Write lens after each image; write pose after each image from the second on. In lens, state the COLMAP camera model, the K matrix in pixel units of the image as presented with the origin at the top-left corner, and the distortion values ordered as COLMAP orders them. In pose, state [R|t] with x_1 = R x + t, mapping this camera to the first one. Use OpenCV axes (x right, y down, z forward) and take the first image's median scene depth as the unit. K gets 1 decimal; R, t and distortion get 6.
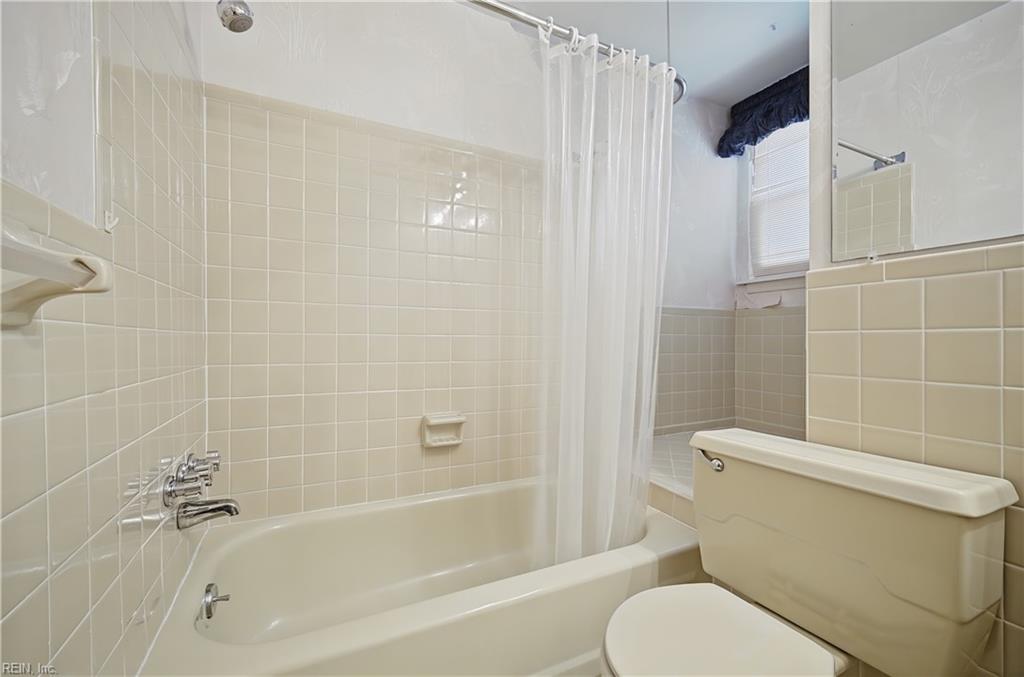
lens RADIAL K [[405.7, 0, 507.5], [0, 405.7, 342.1], [0, 0, 1]] dist [-0.002677, 0.000450]
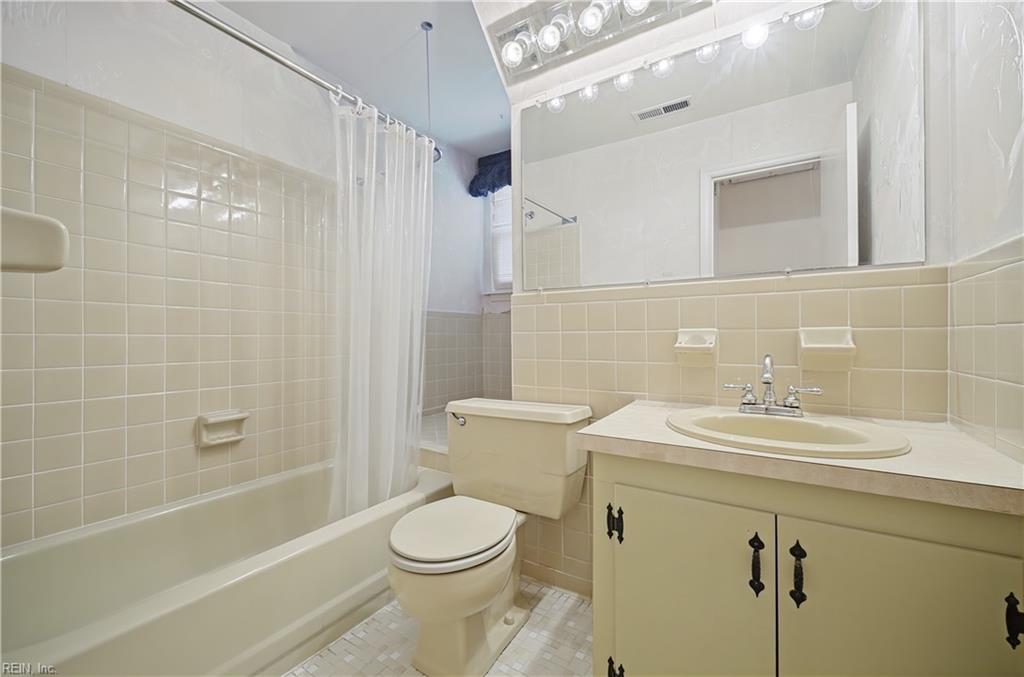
lens RADIAL K [[405.7, 0, 512.1], [0, 405.7, 336.6], [0, 0, 1]] dist [-0.002677, 0.000450]
pose [[0.848717, -0.006411, 0.528809, -0.079291], [0.009454, 0.999951, -0.003050, -0.002969], [-0.528763, 0.007588, 0.848736, -0.254311]]
